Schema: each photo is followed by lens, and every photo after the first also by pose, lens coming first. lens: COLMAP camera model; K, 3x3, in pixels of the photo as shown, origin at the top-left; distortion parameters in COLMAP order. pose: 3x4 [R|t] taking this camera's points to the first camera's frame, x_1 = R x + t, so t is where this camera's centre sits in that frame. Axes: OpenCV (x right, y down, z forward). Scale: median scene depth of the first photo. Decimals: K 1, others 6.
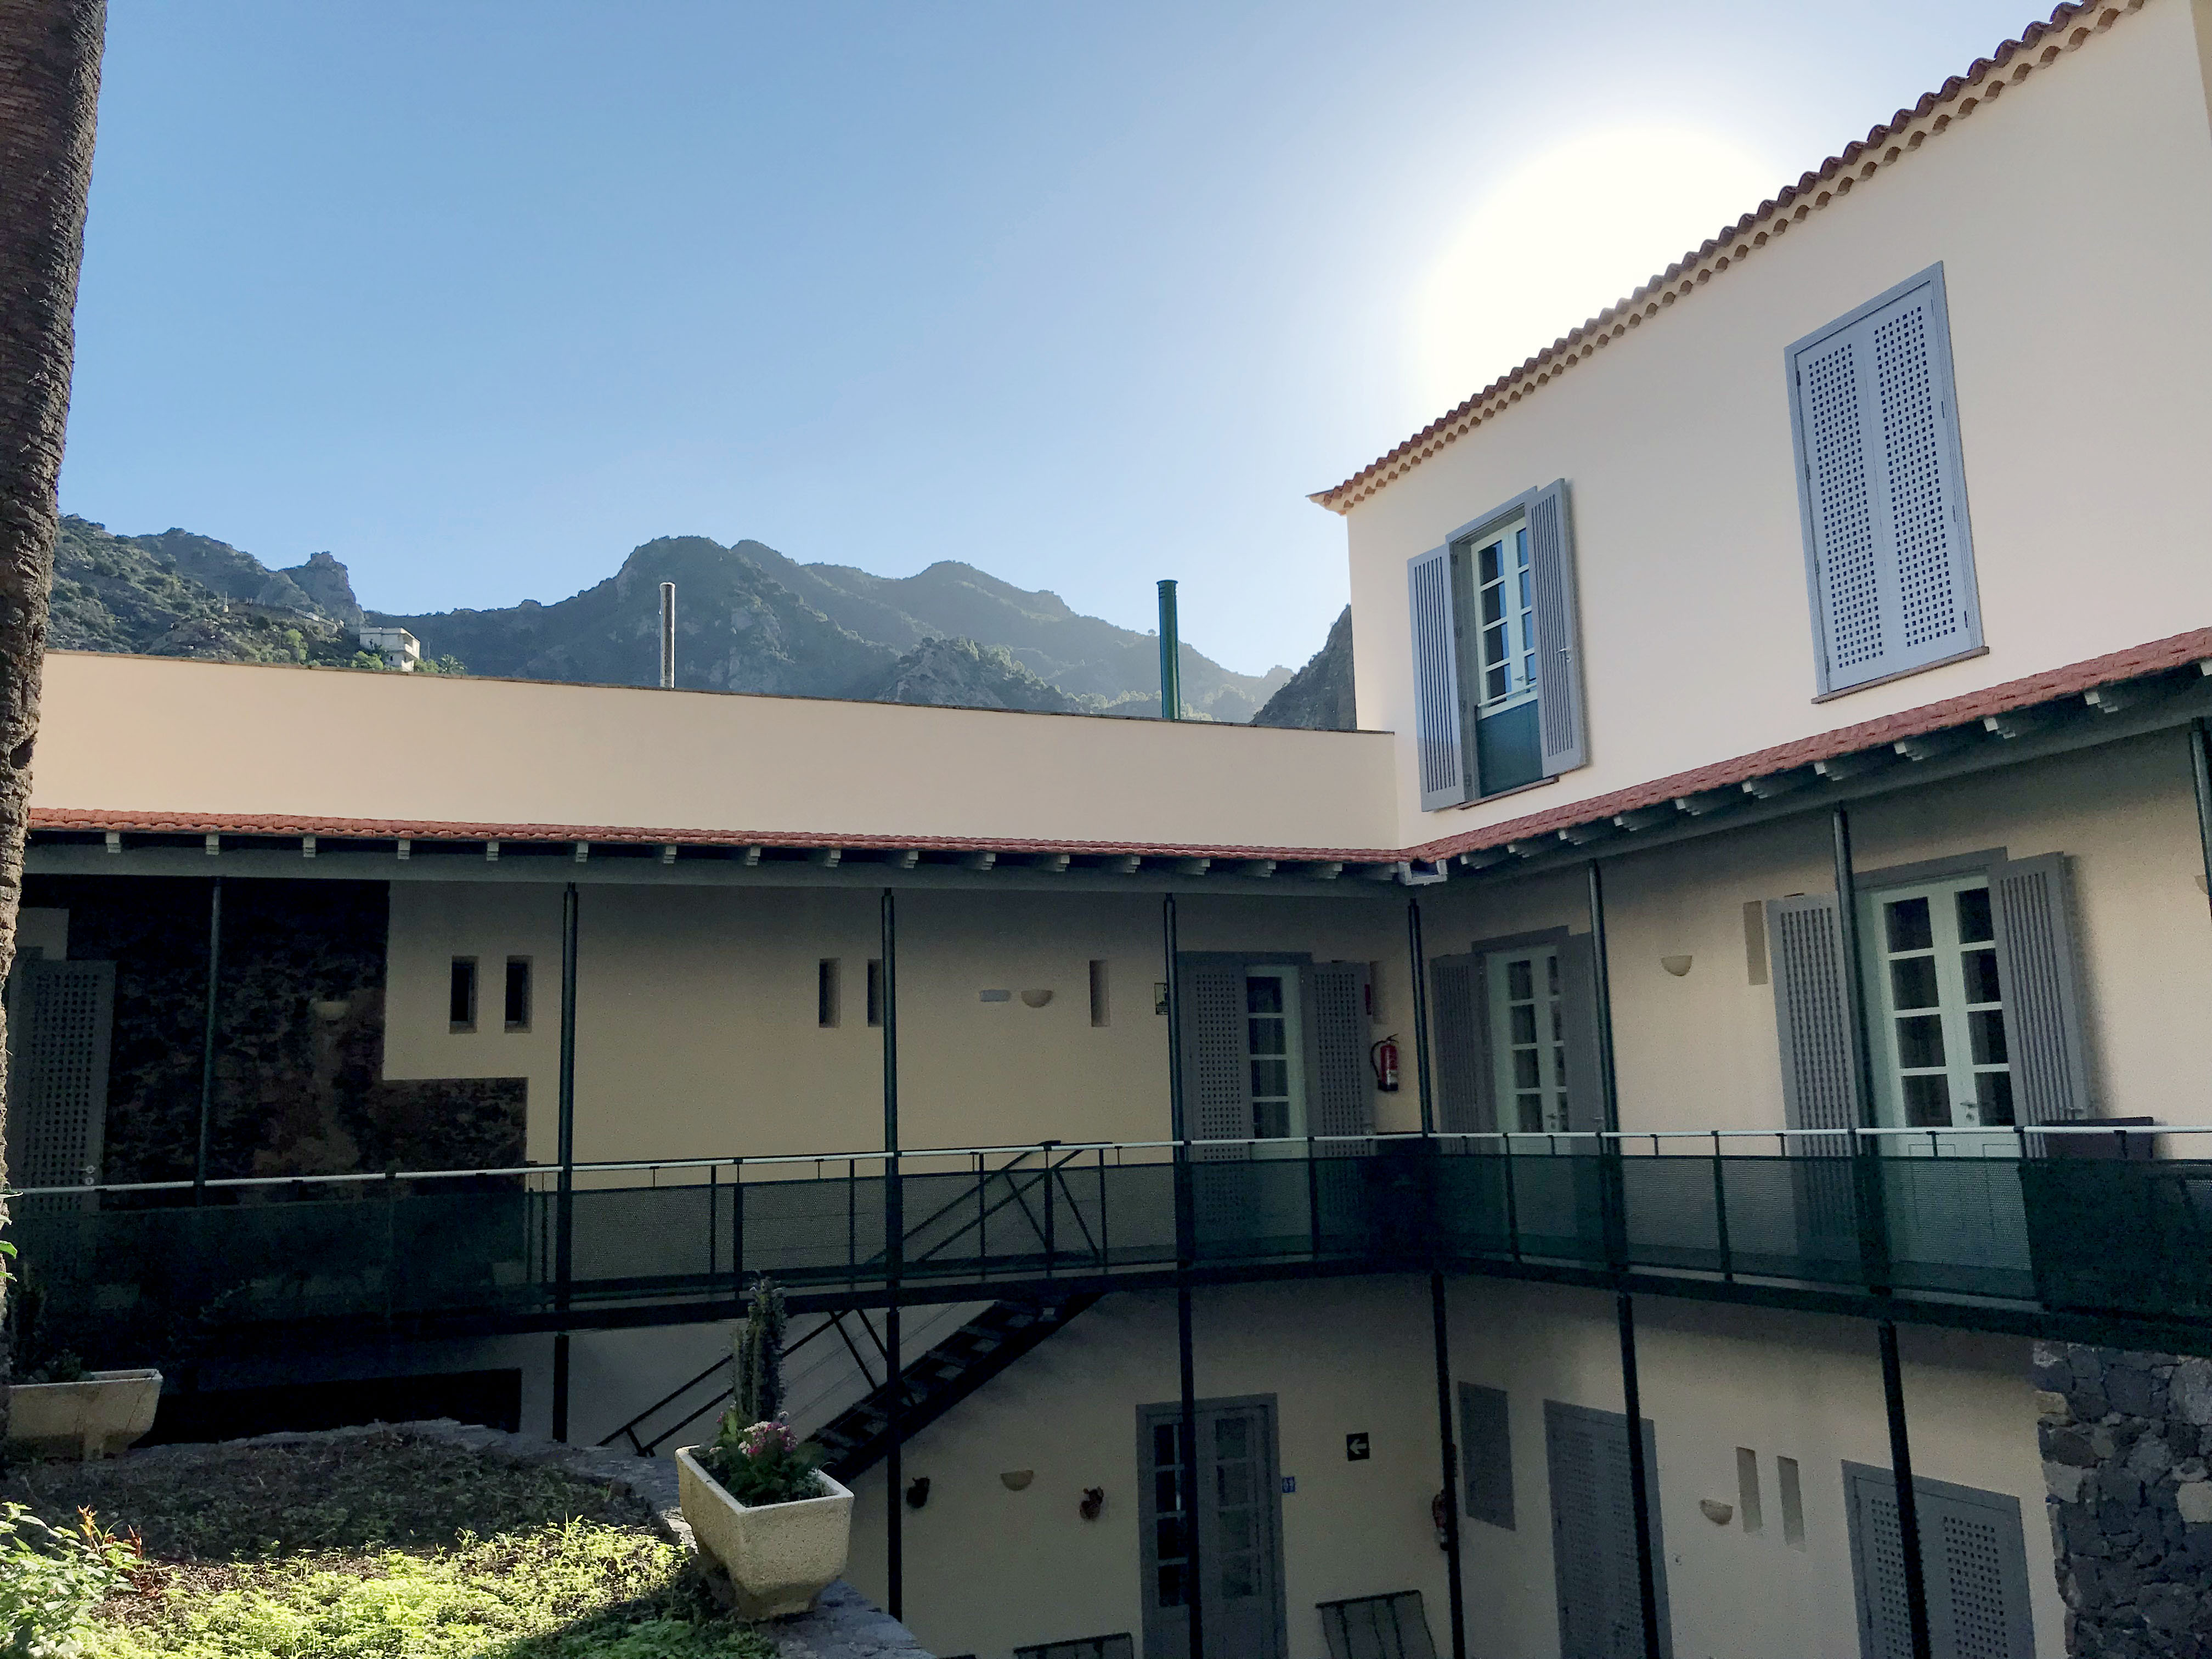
lens RADIAL K [[1847.6, 0, 1106.0], [0, 1847.6, 829.5], [0, 0, 1]] dist [0.090944, -0.126716]
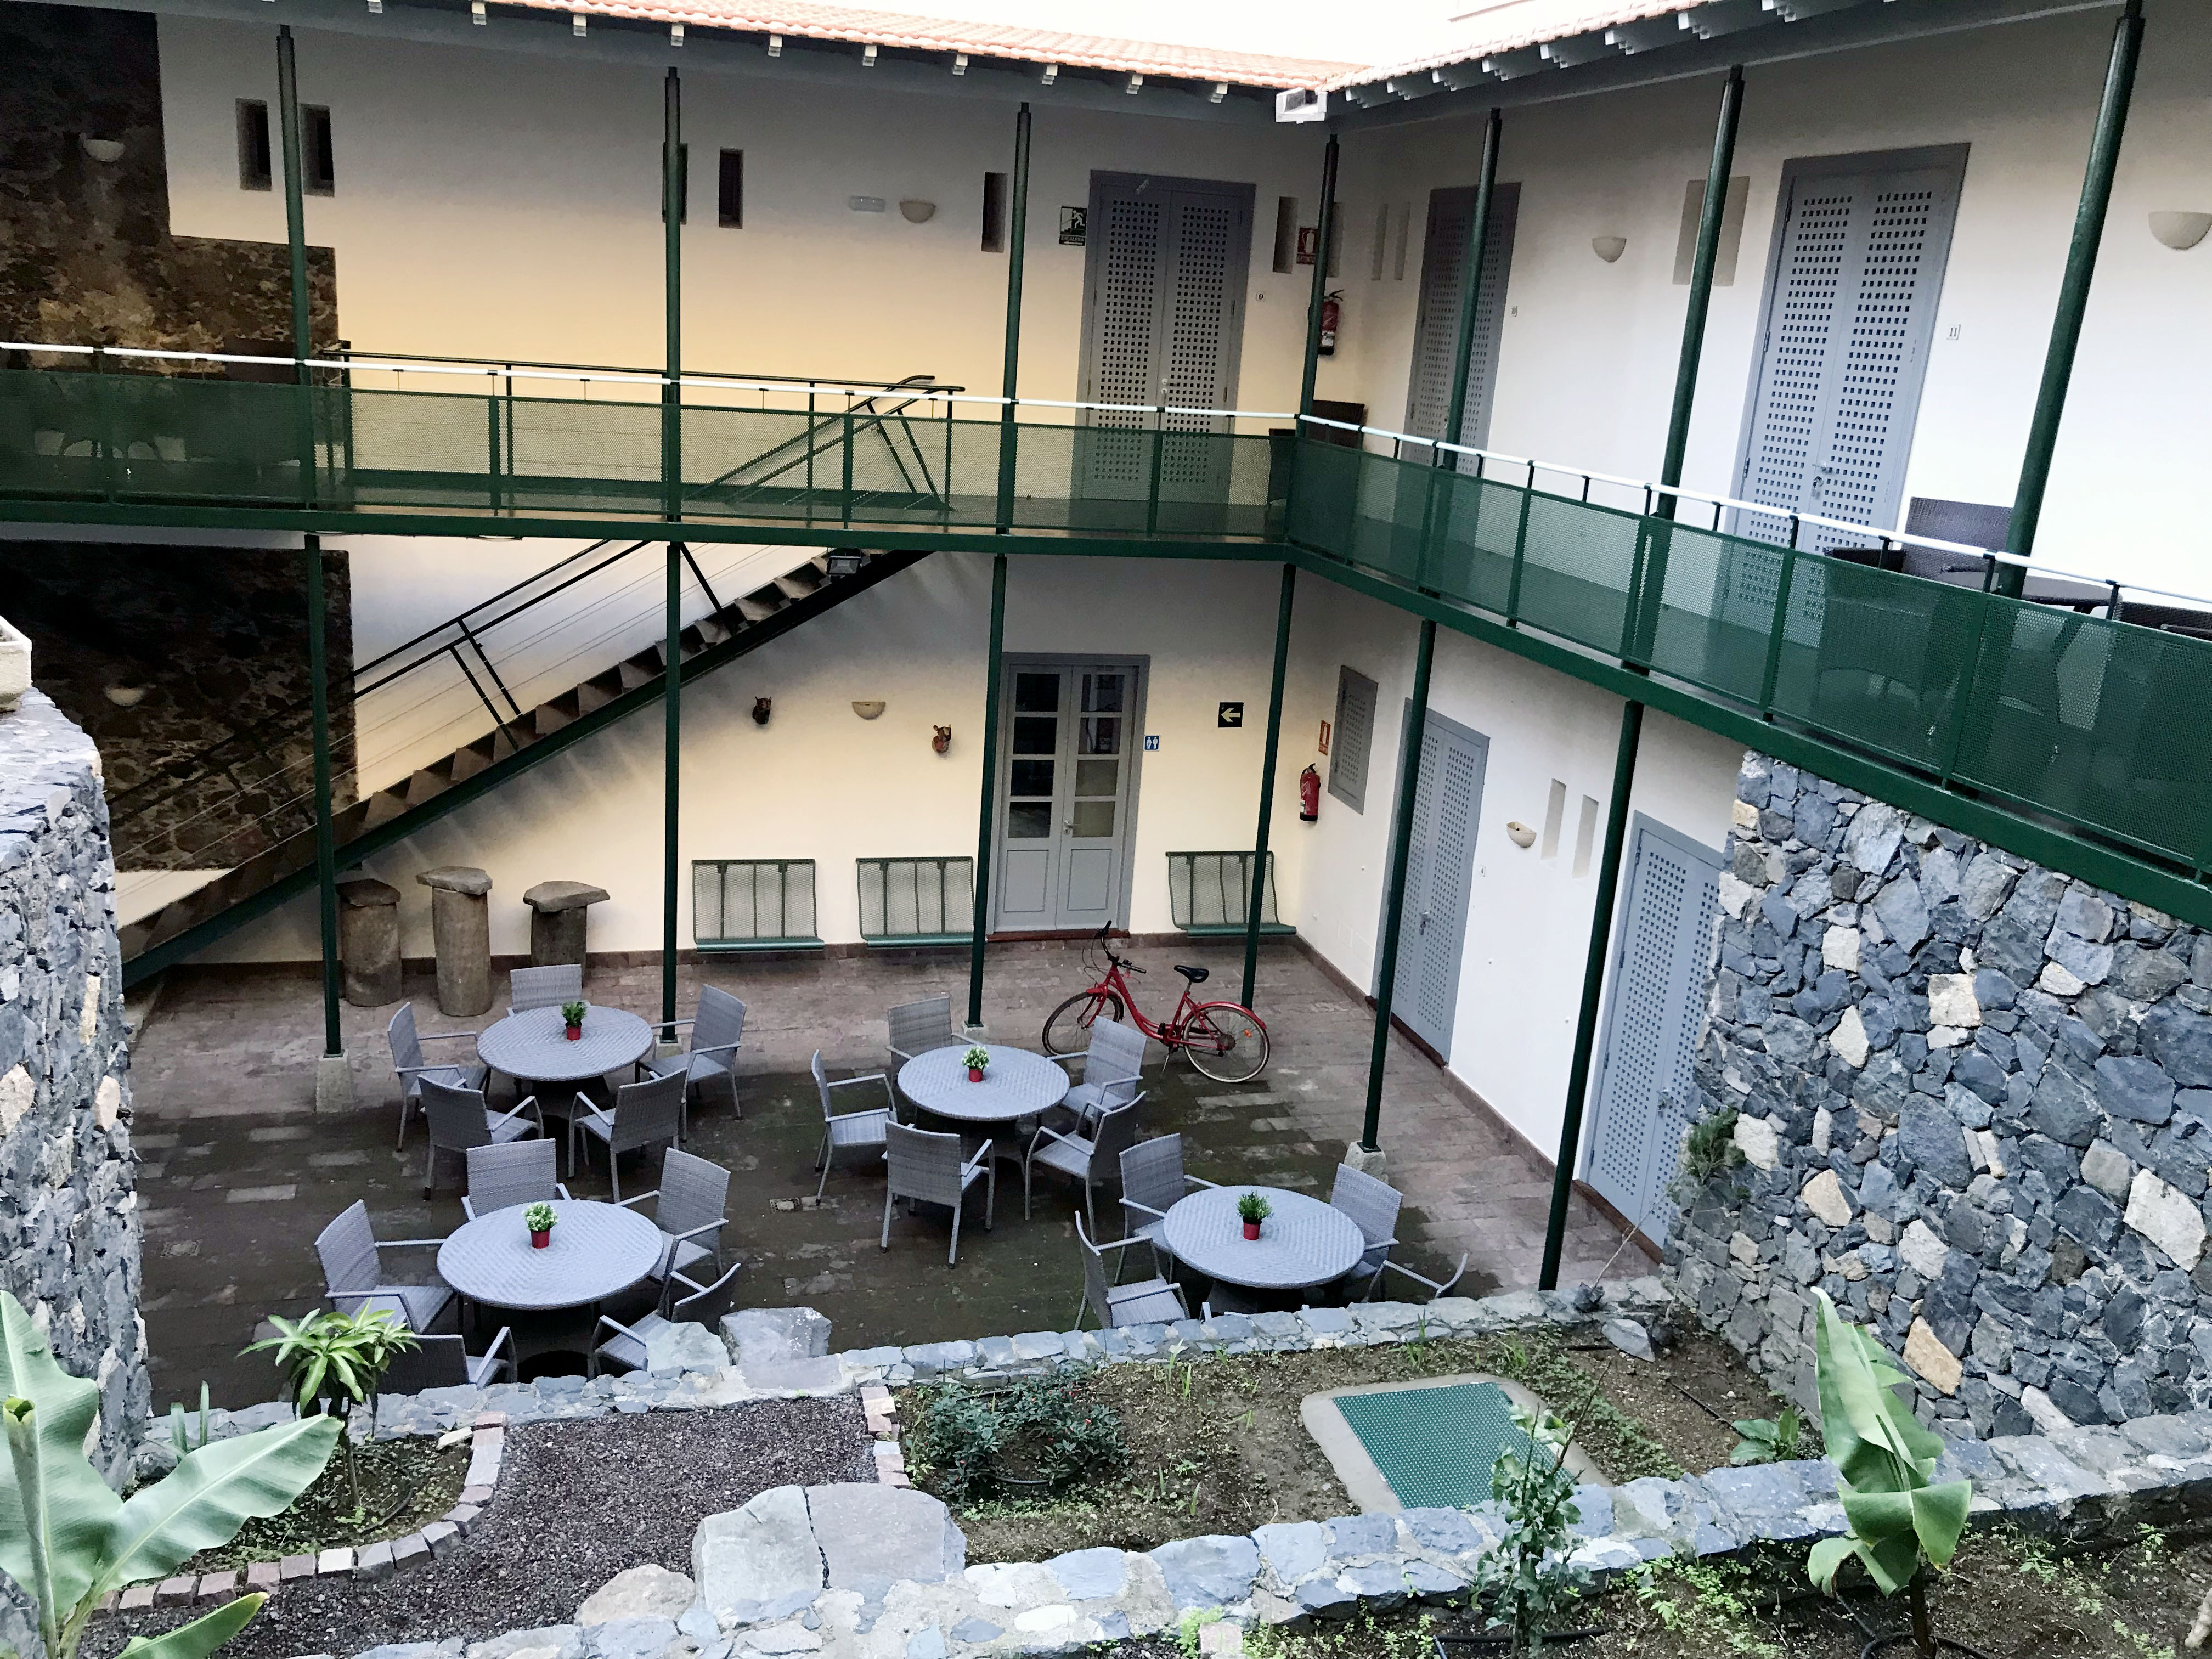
lens RADIAL K [[1819.1, 0, 1106.0], [0, 1819.1, 829.5], [0, 0, 1]] dist [0.003398, 0.007224]
pose [[0.988865, 0.126376, -0.078577, 0.187652], [-0.081194, 0.900695, 0.426798, -0.025692], [0.124711, -0.415666, 0.900927, 0.118787]]
